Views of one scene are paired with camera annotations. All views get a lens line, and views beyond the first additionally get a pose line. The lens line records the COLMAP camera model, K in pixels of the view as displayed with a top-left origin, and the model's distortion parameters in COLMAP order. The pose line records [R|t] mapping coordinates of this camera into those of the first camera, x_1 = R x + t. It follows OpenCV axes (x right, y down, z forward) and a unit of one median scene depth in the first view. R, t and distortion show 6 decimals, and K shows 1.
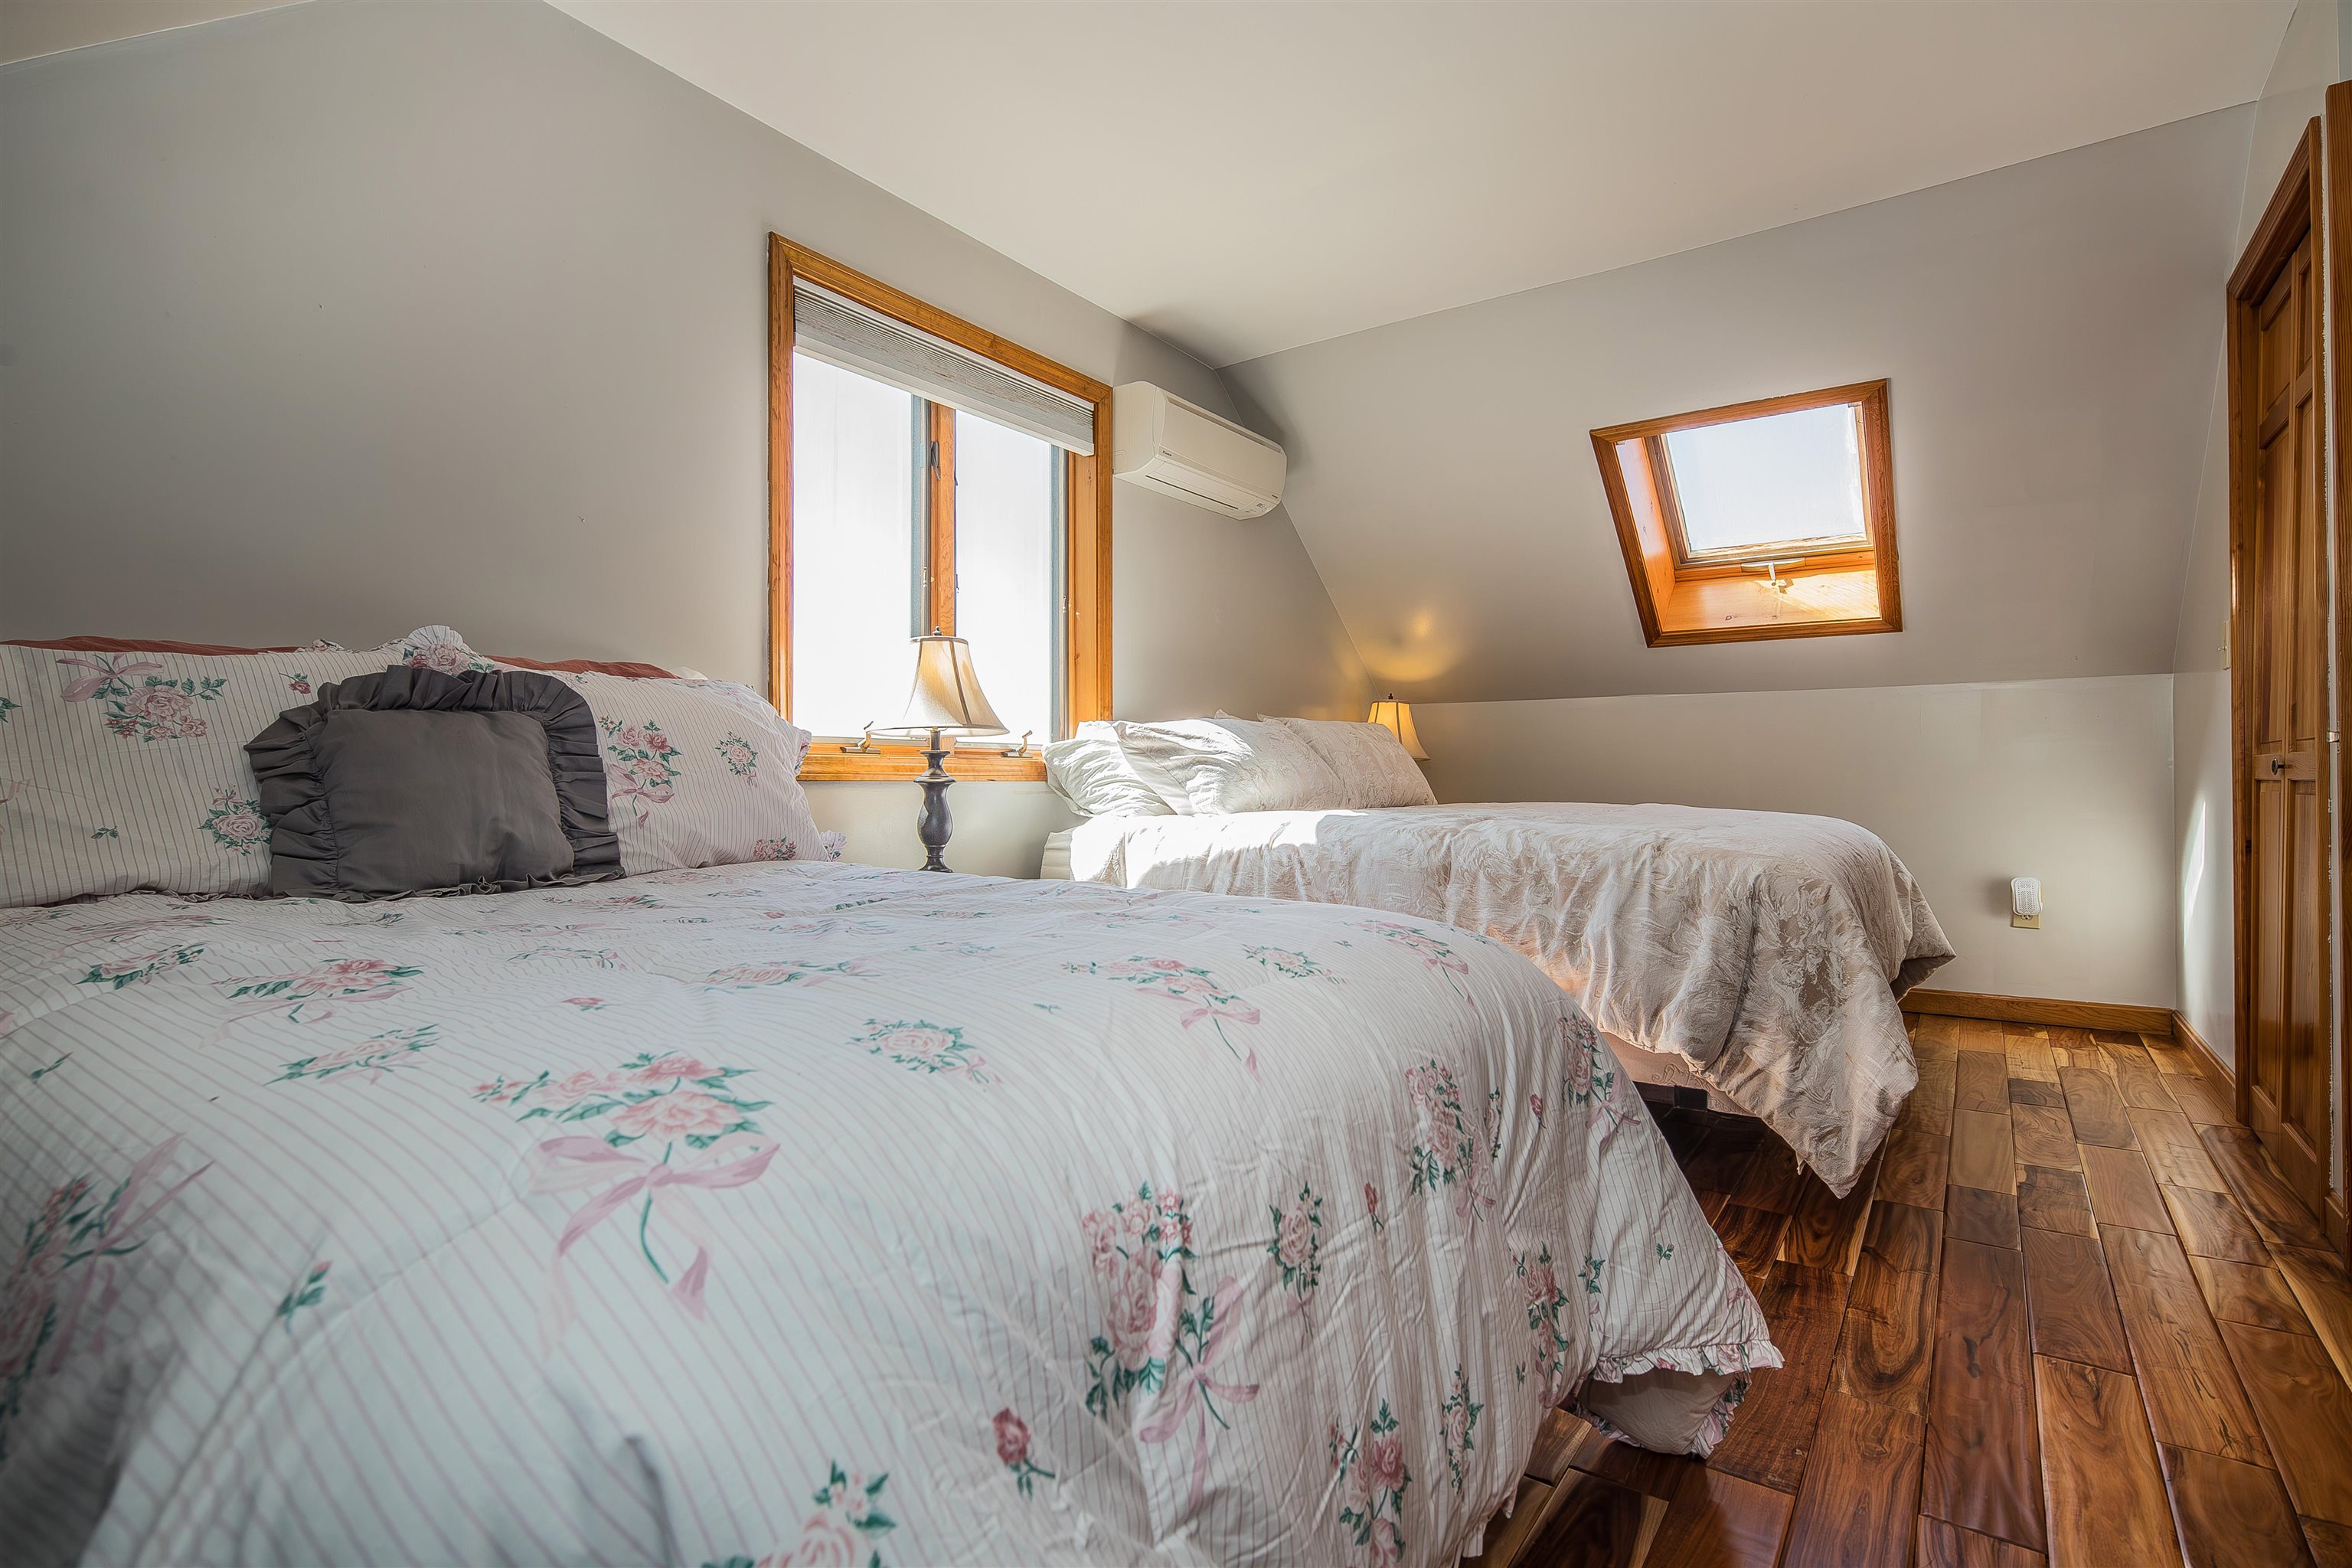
lens RADIAL K [[1154.4, 0, 1168.0], [0, 1154.4, 783.7], [0, 0, 1]] dist [0.006188, 0.000502]
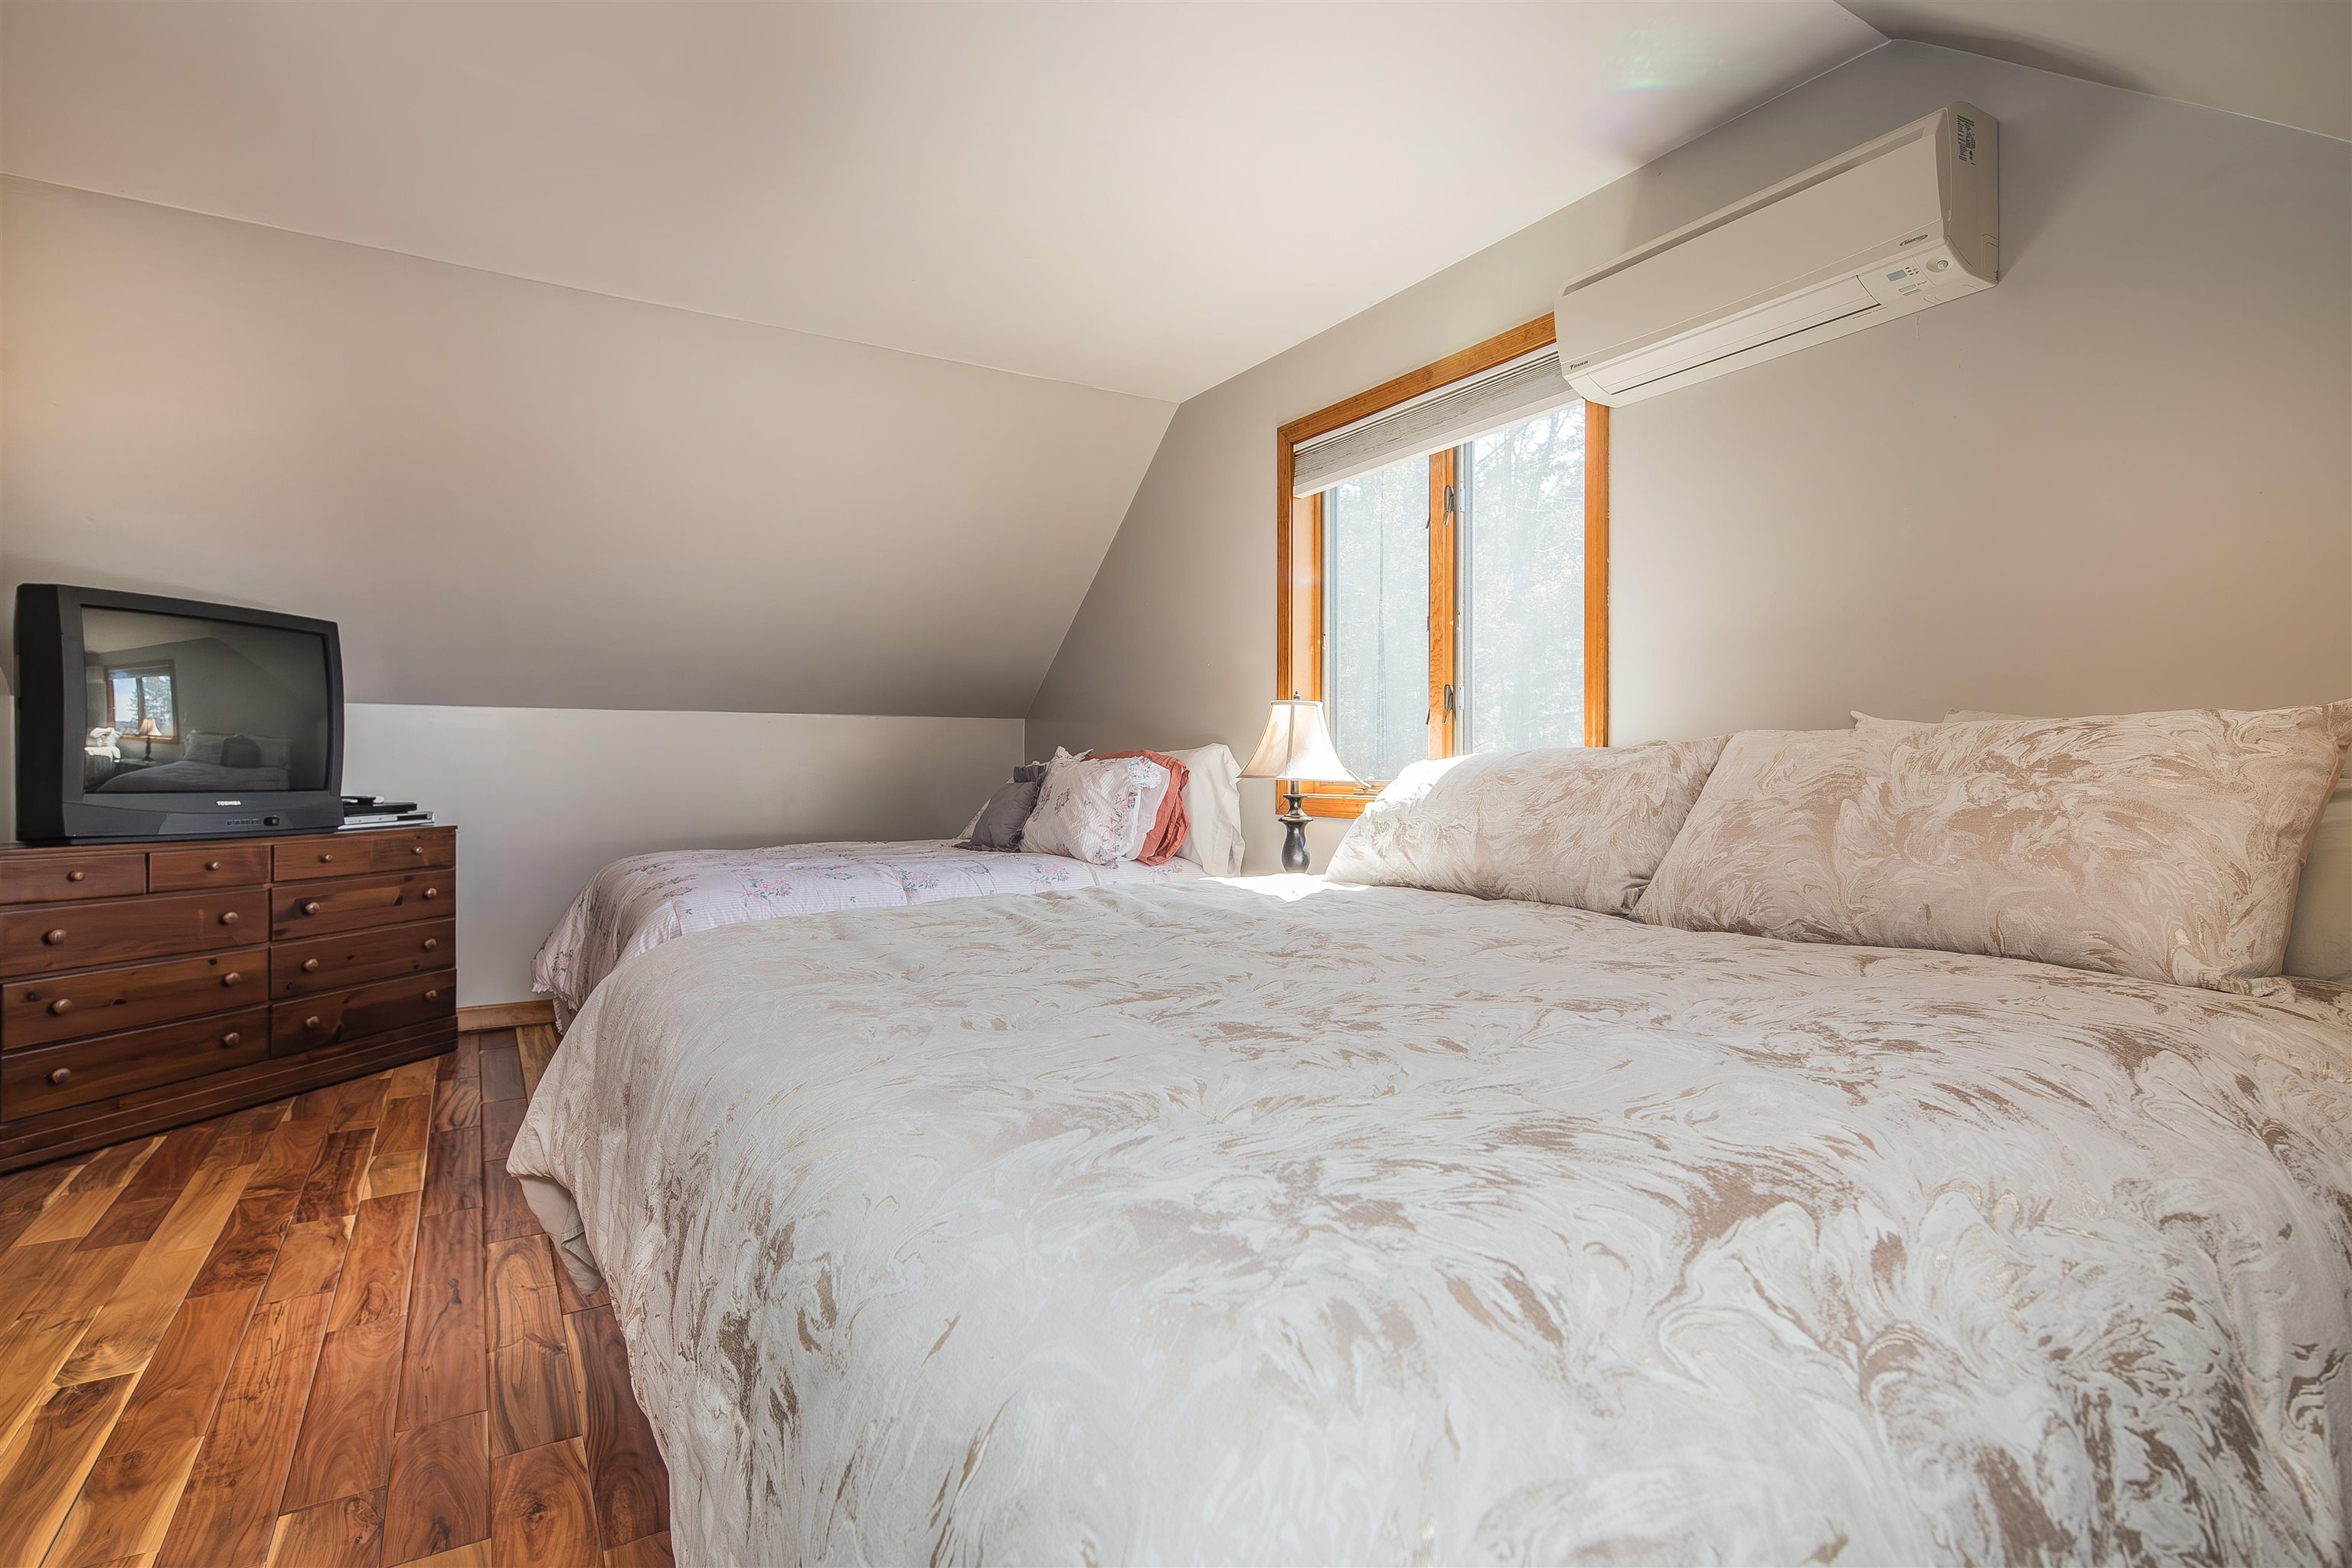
lens RADIAL K [[1154.4, 0, 1168.0], [0, 1154.4, 783.7], [0, 0, 1]] dist [0.006188, 0.000502]
pose [[-0.397303, 0.000203, -0.917687, 0.953493], [-0.005501, 0.999981, 0.002602, -0.042518], [0.917671, 0.006082, -0.397295, 1.366554]]
